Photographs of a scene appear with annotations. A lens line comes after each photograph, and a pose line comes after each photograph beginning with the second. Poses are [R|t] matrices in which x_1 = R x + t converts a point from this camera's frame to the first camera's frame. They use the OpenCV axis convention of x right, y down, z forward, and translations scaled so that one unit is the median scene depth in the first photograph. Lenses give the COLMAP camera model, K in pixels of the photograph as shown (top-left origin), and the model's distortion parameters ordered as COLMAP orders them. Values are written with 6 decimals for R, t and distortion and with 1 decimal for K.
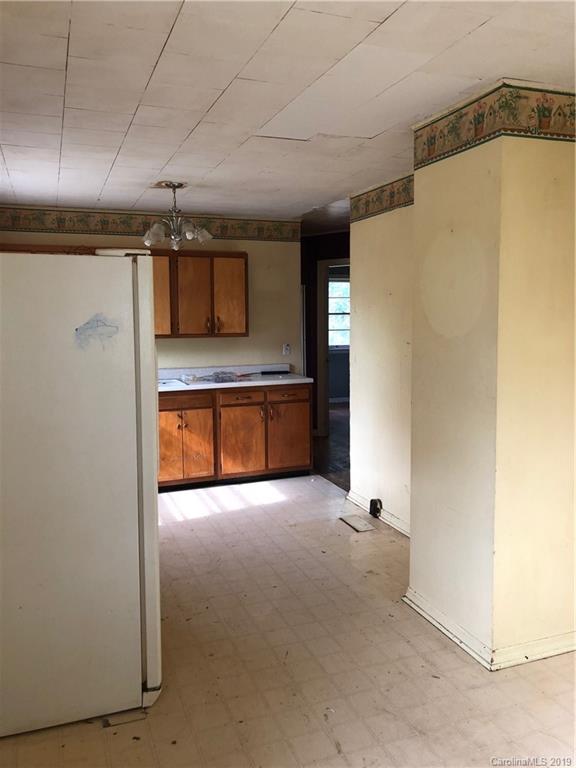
lens RADIAL K [[624.8, 0, 288.0], [0, 624.8, 384.0], [0, 0, 1]] dist [0.034707, -0.066798]
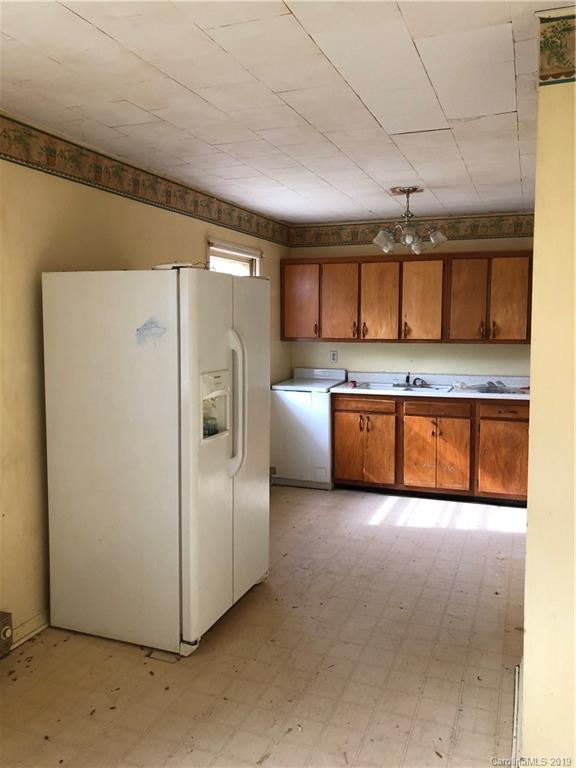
lens RADIAL K [[624.8, 0, 288.0], [0, 624.8, 384.0], [0, 0, 1]] dist [0.034707, -0.066798]
pose [[0.740290, 0.077275, -0.667832, 0.307887], [-0.082008, 0.996333, 0.024381, -0.014478], [0.667268, 0.036718, 0.743912, 0.116033]]
